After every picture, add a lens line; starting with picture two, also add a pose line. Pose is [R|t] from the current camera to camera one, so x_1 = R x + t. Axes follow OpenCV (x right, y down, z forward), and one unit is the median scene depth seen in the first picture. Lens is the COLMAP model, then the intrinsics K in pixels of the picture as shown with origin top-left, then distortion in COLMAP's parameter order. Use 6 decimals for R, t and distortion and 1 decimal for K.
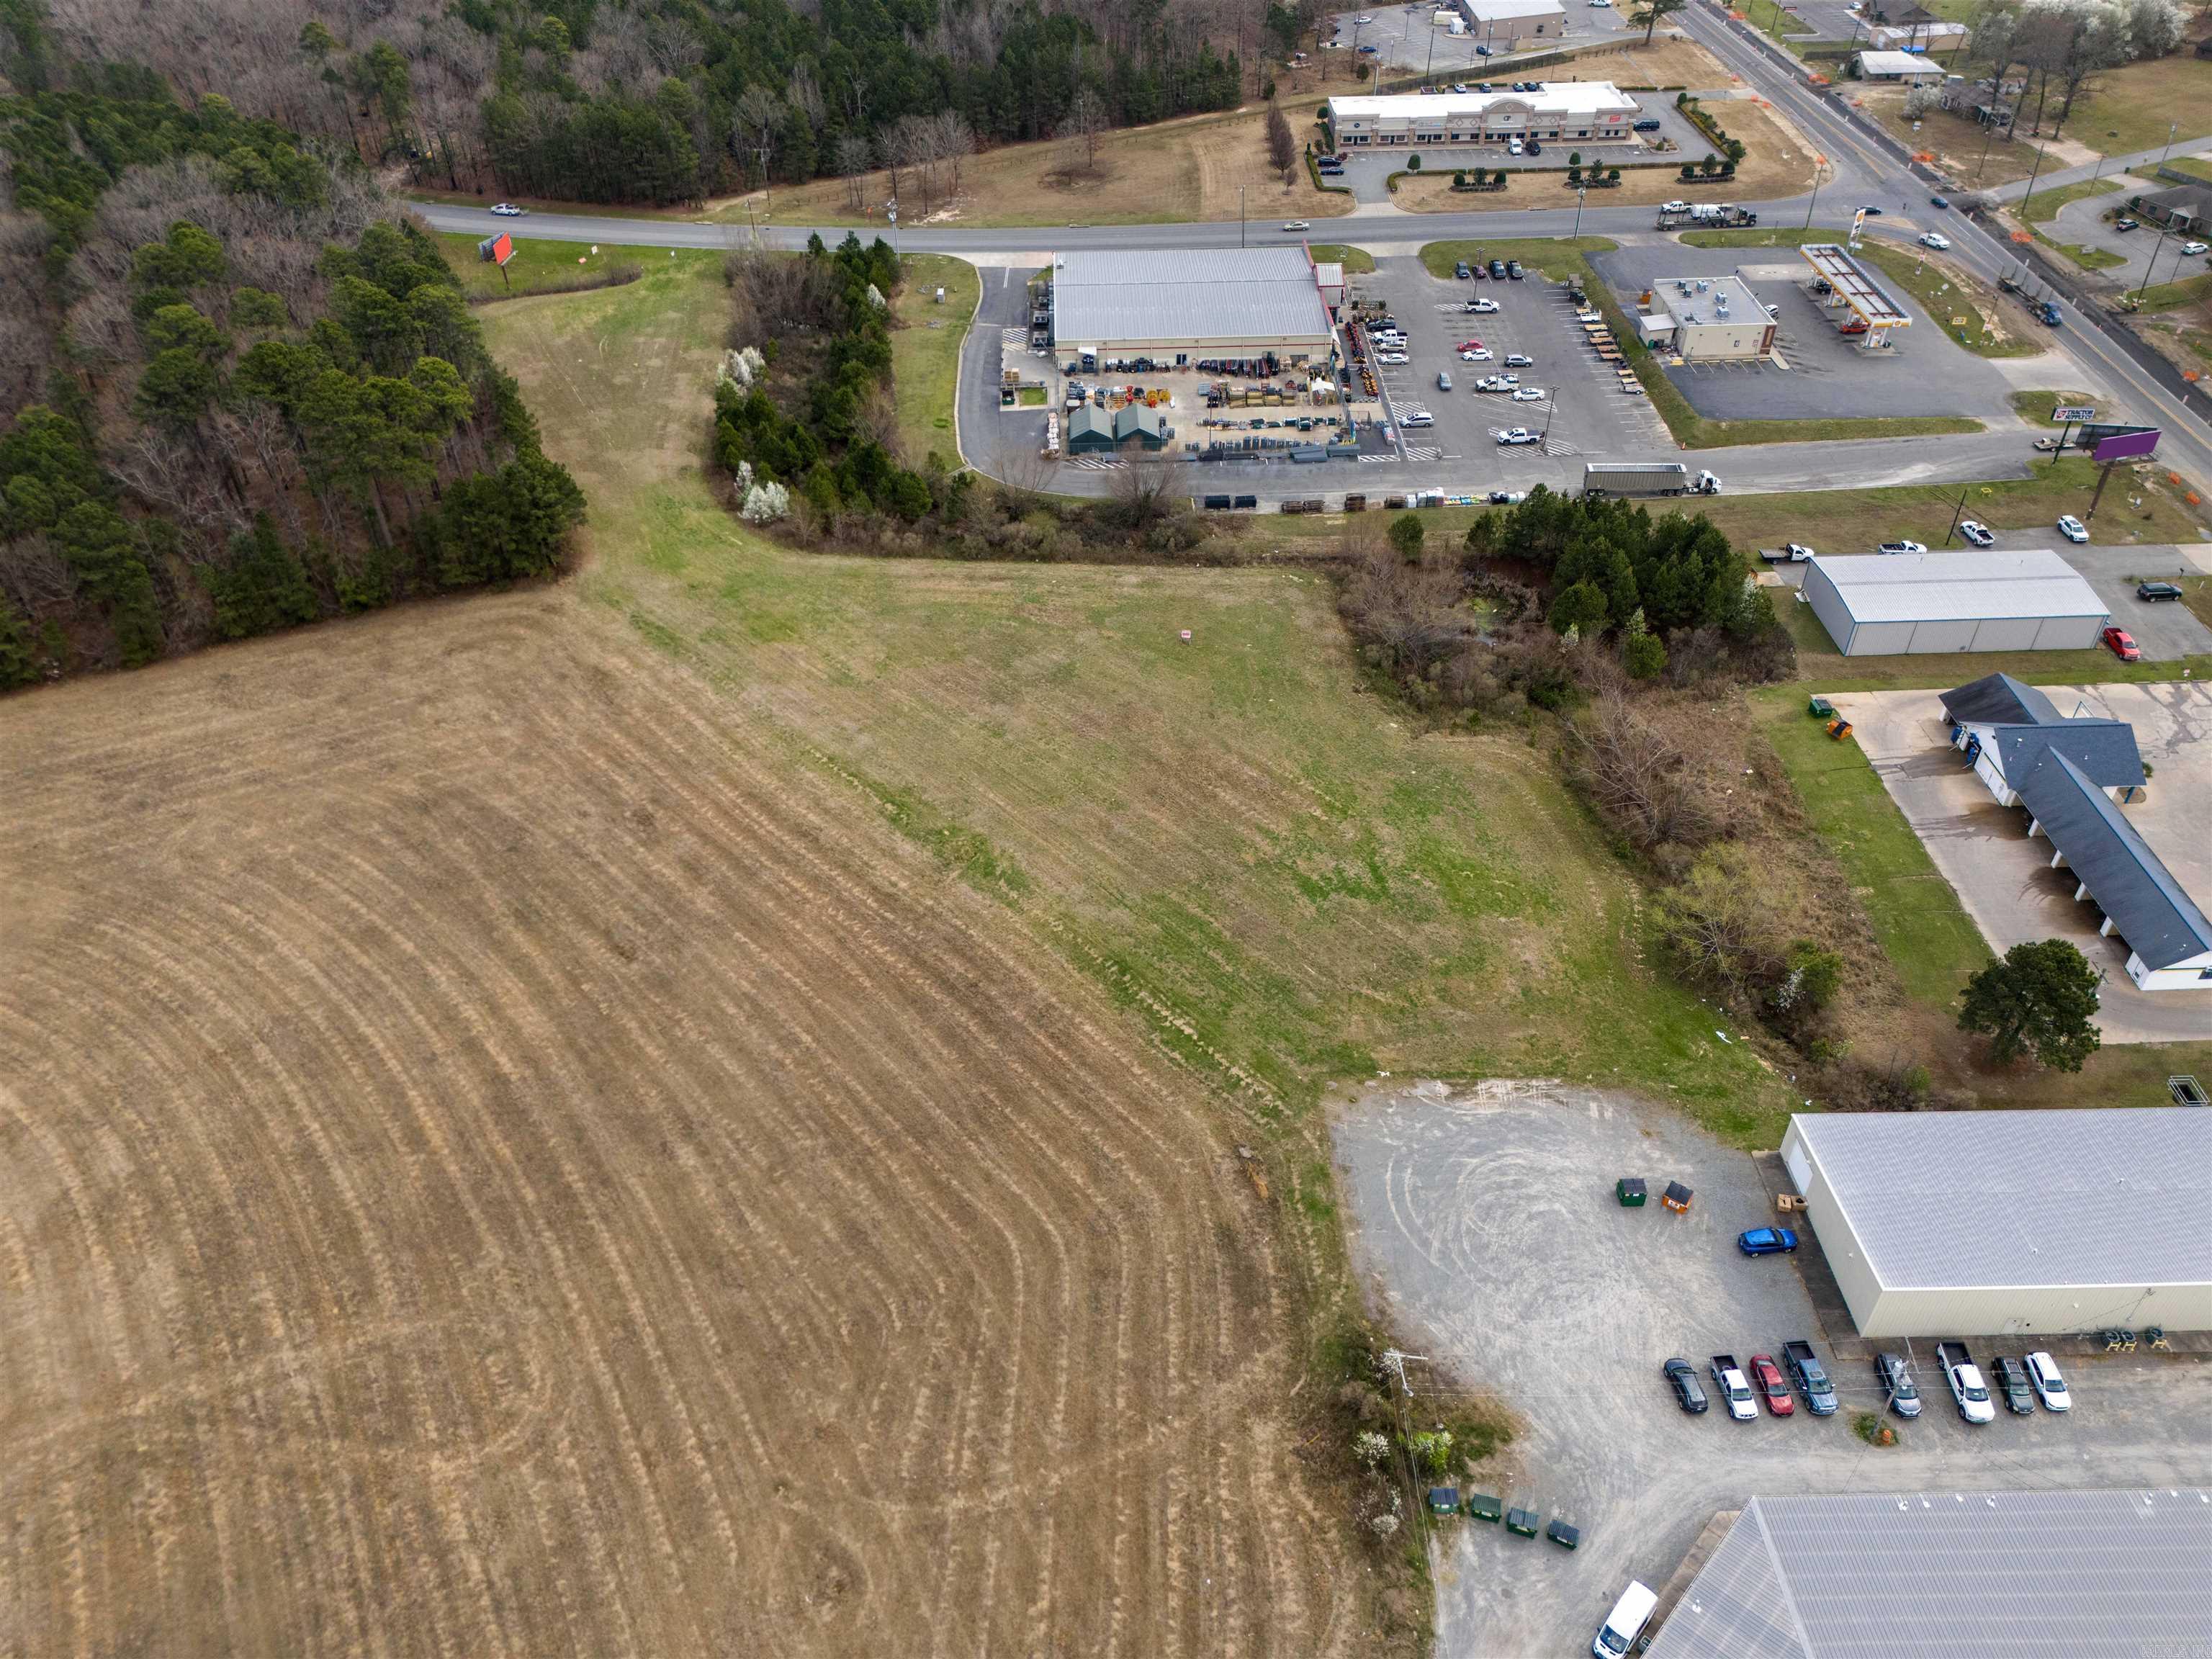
lens RADIAL K [[1641.8, 0, 1127.5], [0, 1641.8, 838.5], [0, 0, 1]] dist [0.063981, -0.046199]
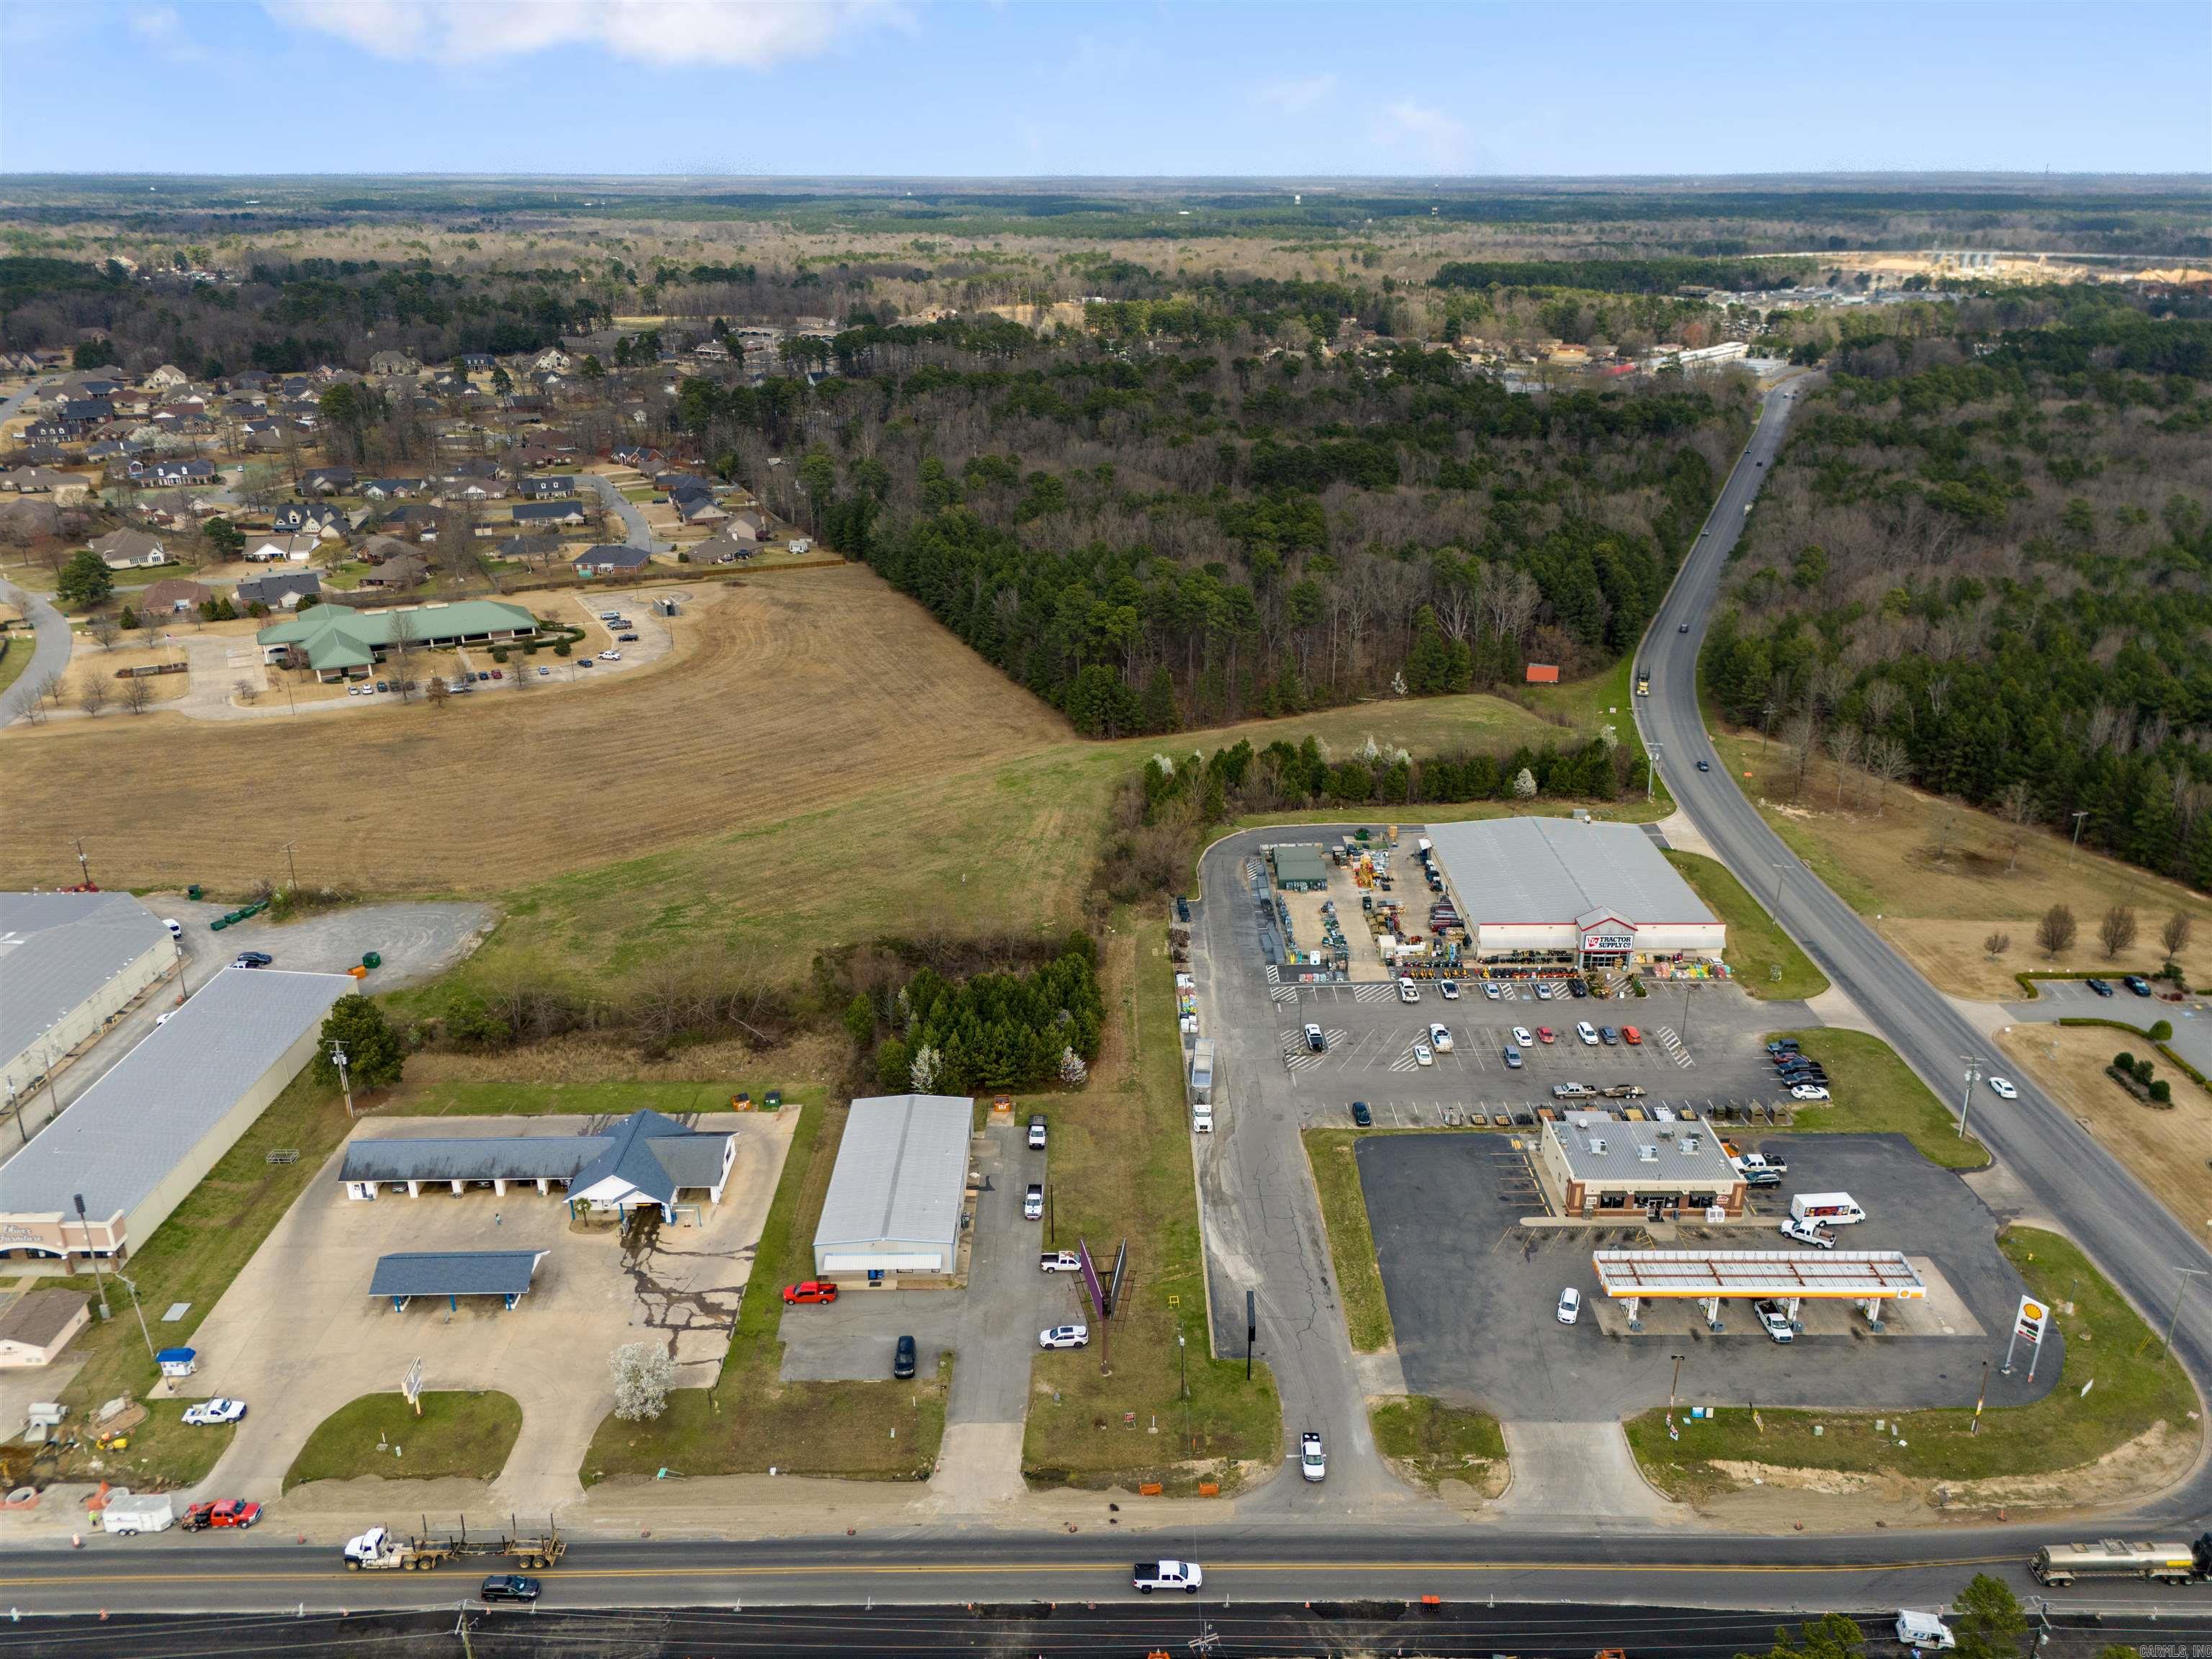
lens RADIAL K [[1641.8, 0, 1113.7], [0, 1641.8, 828.1], [0, 0, 1]] dist [0.063981, -0.046199]
pose [[-0.026103, 0.377616, -0.925594, 1.056052], [-0.637684, 0.706770, 0.306325, -0.536184], [0.769855, 0.598233, 0.222351, 0.618789]]
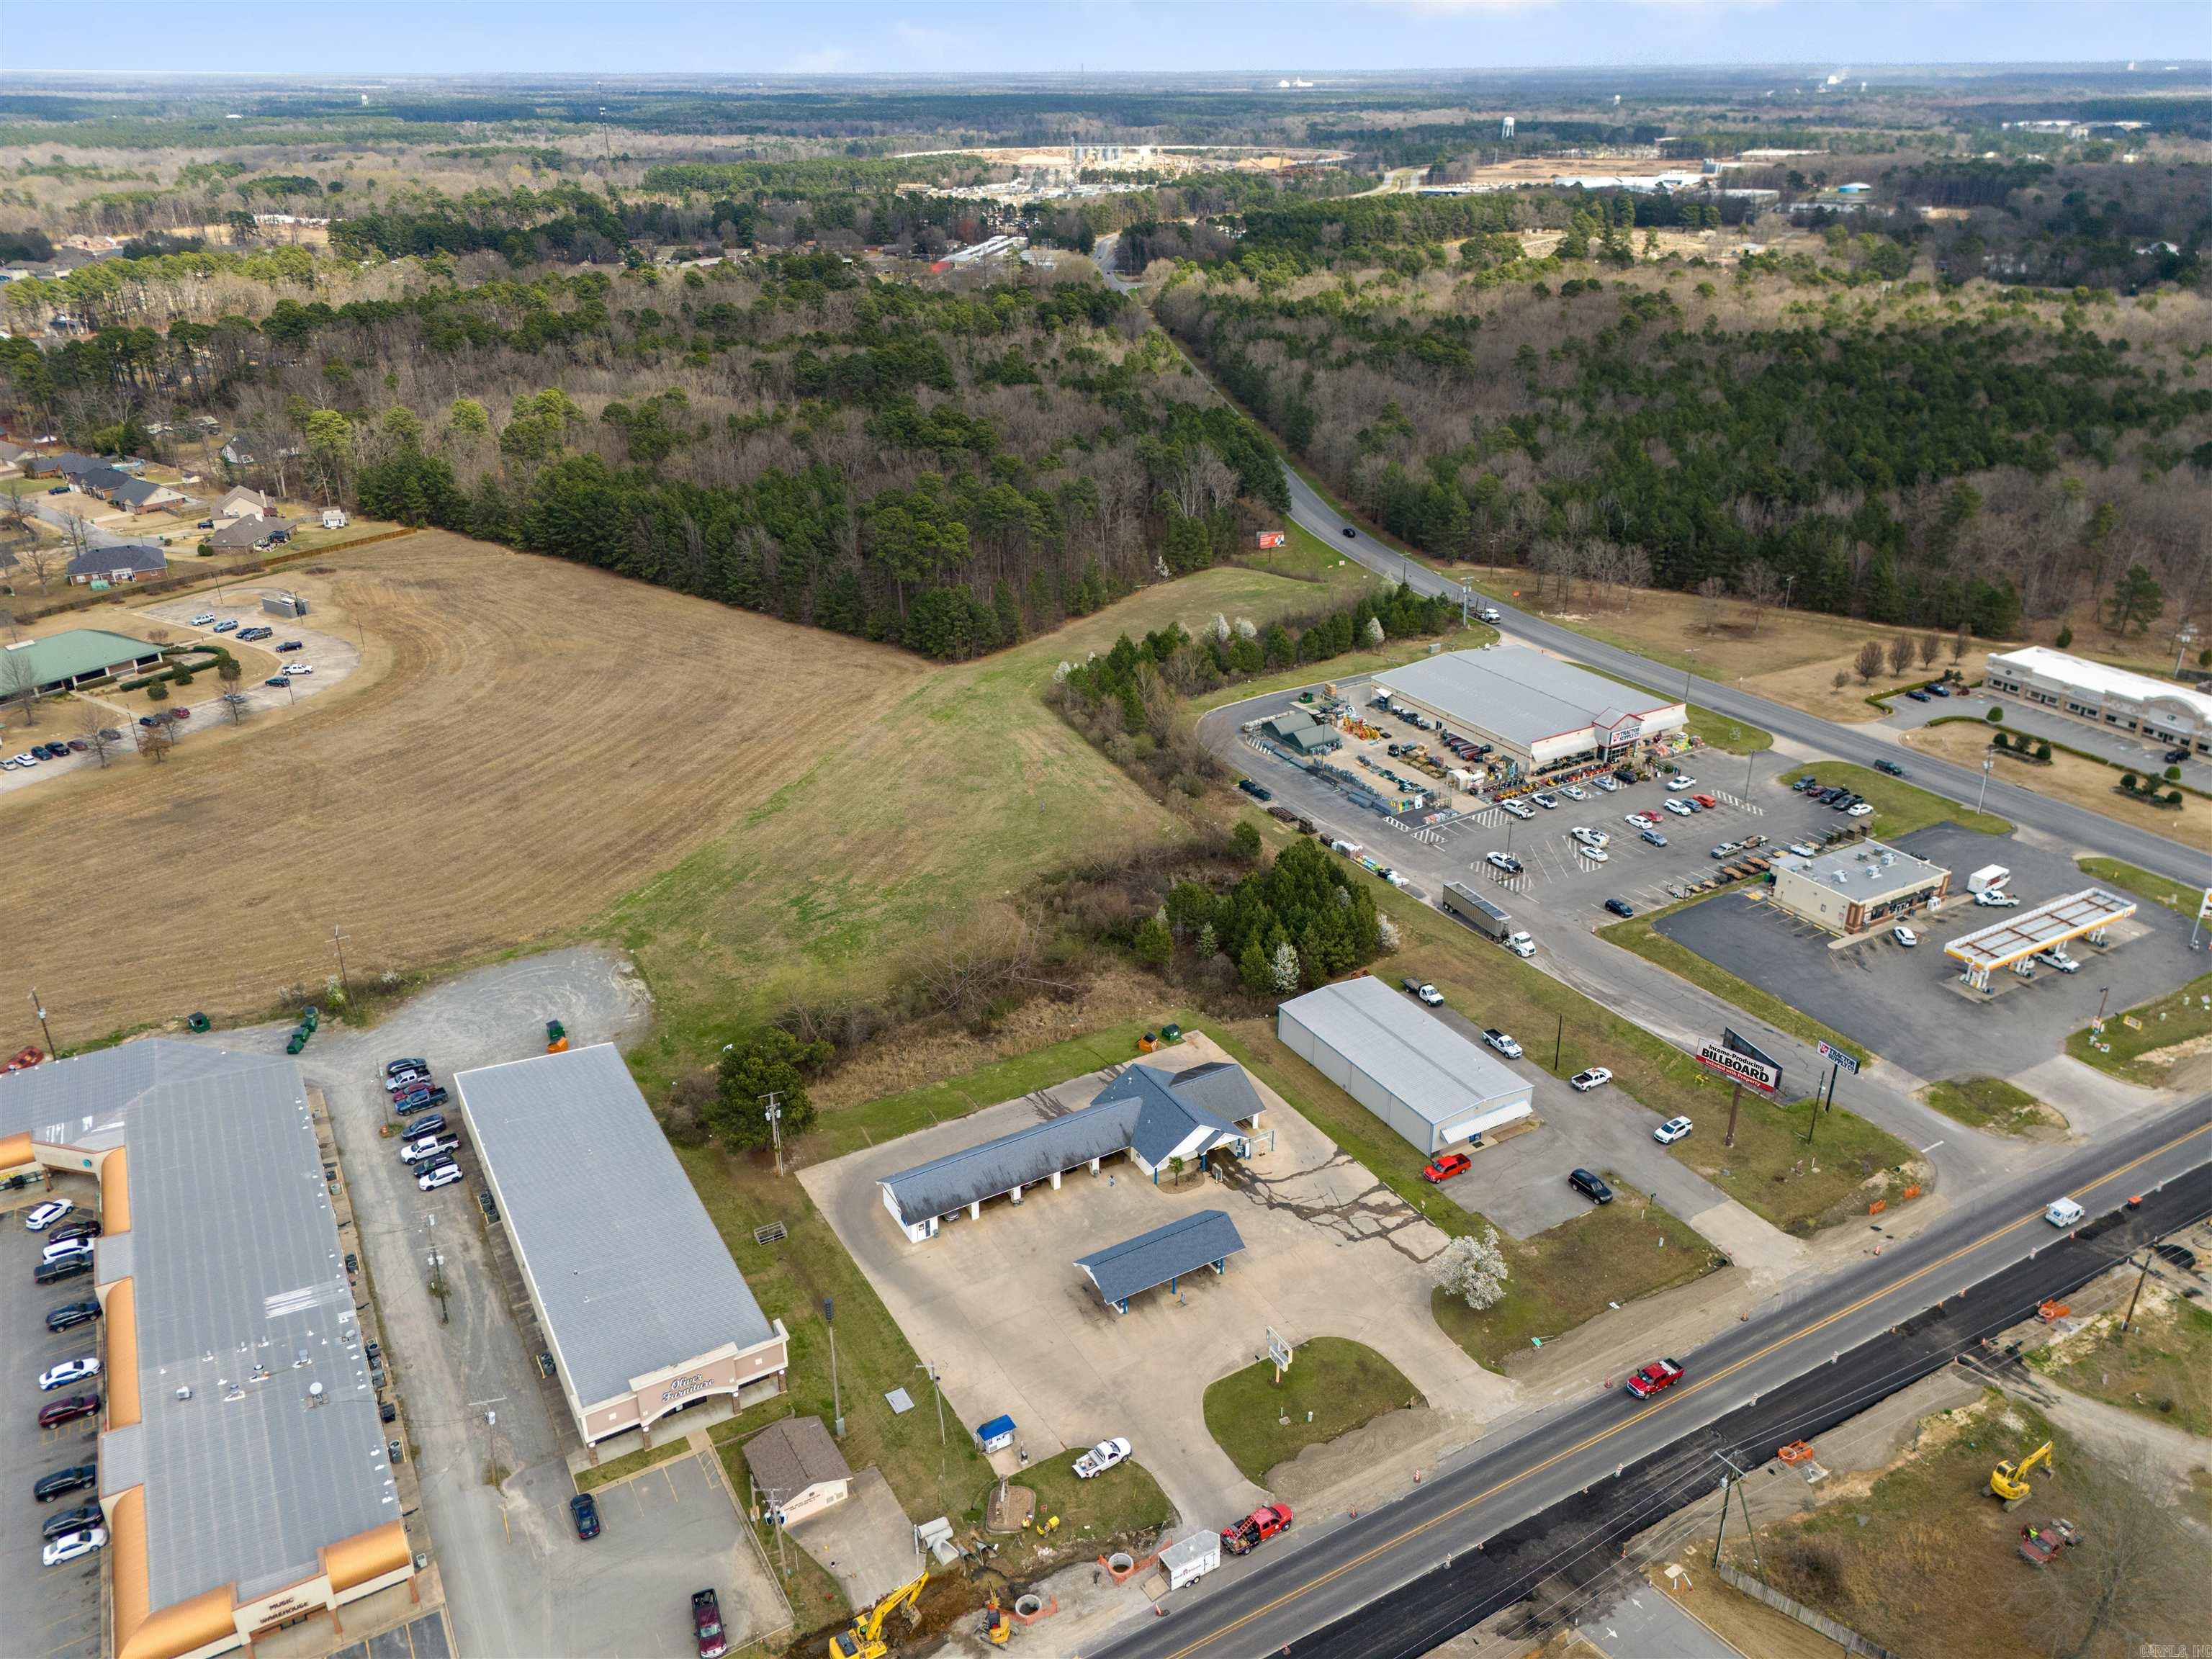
lens RADIAL K [[1641.8, 0, 1115.9], [0, 1641.8, 839.4], [0, 0, 1]] dist [0.063981, -0.046199]
pose [[0.473957, 0.377604, -0.795475, 0.938184], [-0.560134, 0.826333, 0.058515, -0.174722], [0.679423, 0.417839, 0.603155, 0.187597]]
